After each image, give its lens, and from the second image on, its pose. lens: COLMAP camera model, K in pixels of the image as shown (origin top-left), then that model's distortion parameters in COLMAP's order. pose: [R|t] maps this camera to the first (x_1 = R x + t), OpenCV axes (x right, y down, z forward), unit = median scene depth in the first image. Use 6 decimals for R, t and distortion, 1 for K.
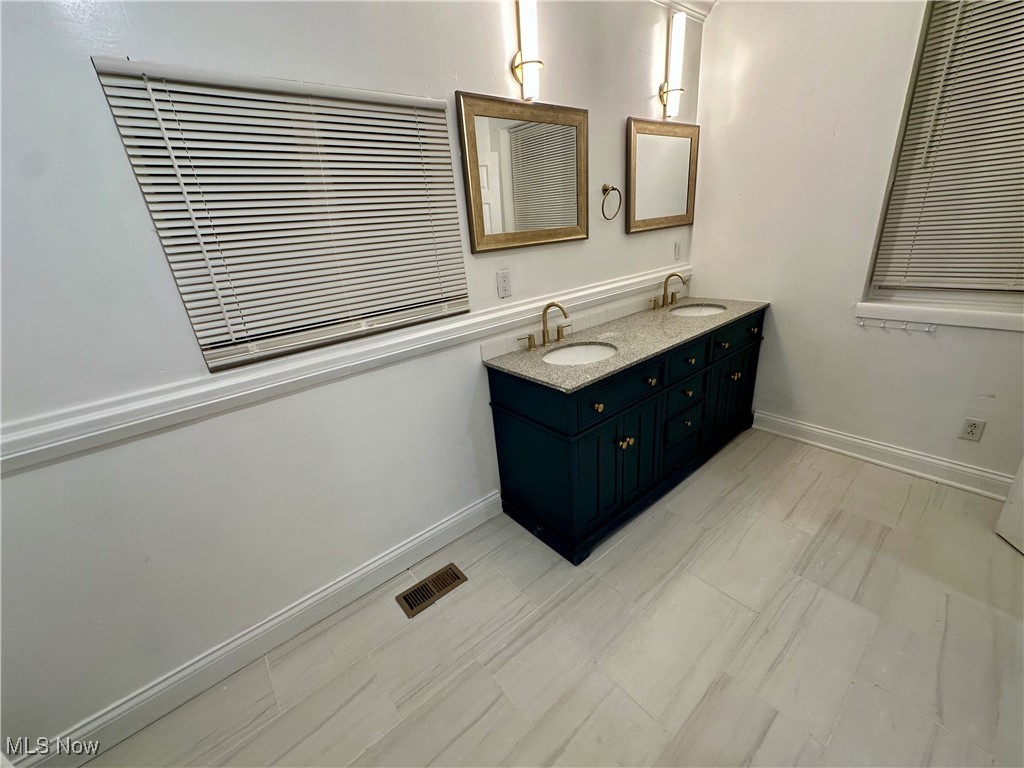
lens RADIAL K [[408.0, 0, 518.7], [0, 408.0, 382.0], [0, 0, 1]] dist [-0.001836, 0.001251]
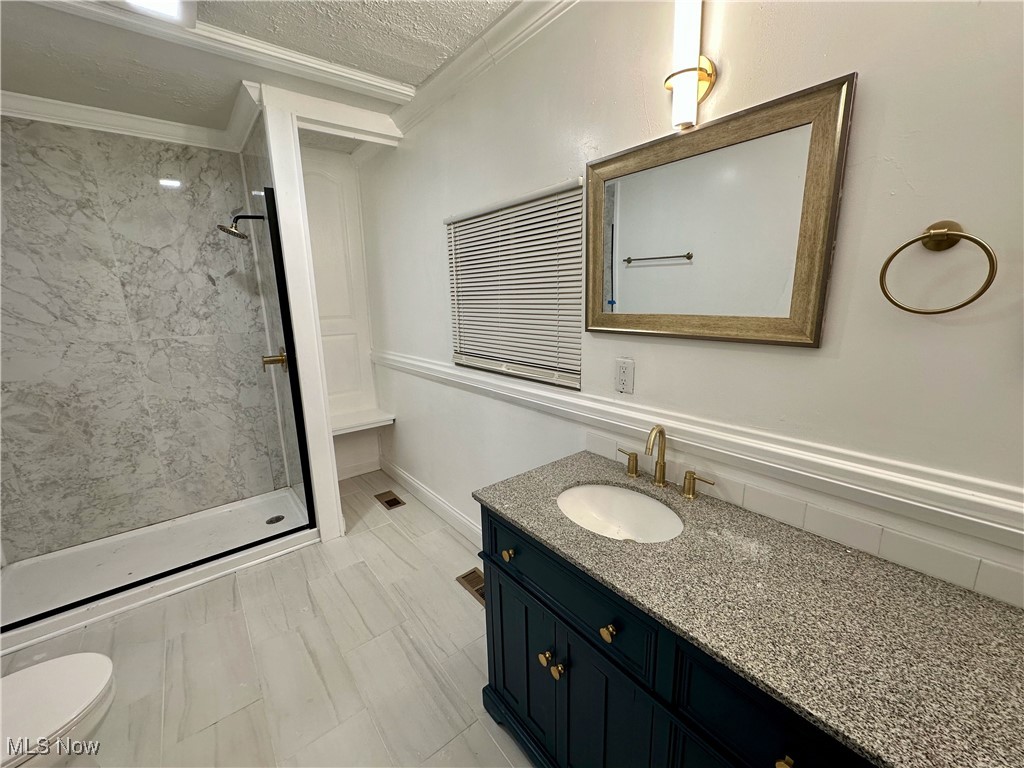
lens RADIAL K [[408.0, 0, 515.2], [0, 408.0, 383.0], [0, 0, 1]] dist [-0.001836, 0.001251]
pose [[-0.010874, 0.290902, -0.956691, 0.709164], [-0.336047, 0.900038, 0.277495, -0.371970], [0.941782, 0.324511, 0.087970, 0.739989]]
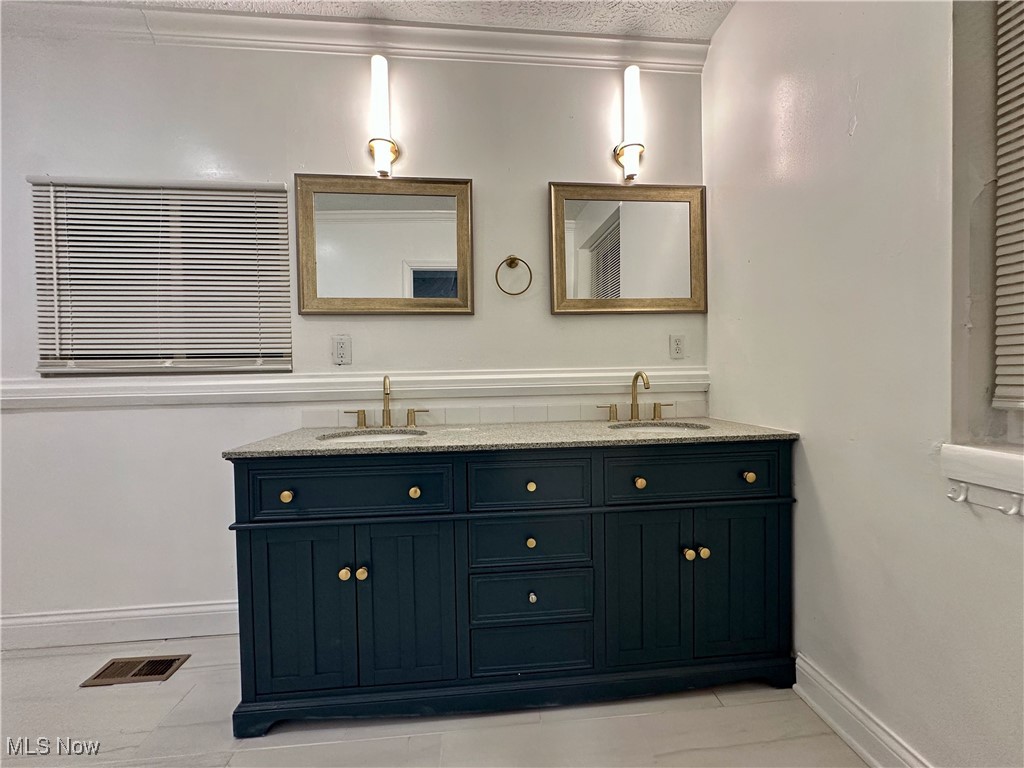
lens RADIAL K [[408.0, 0, 511.5], [0, 408.0, 383.5], [0, 0, 1]] dist [-0.001836, 0.001251]
pose [[0.823667, 0.079427, -0.561484, 0.806962], [-0.249215, 0.940101, -0.232599, -0.050404], [0.509377, 0.331514, 0.794124, 0.484380]]
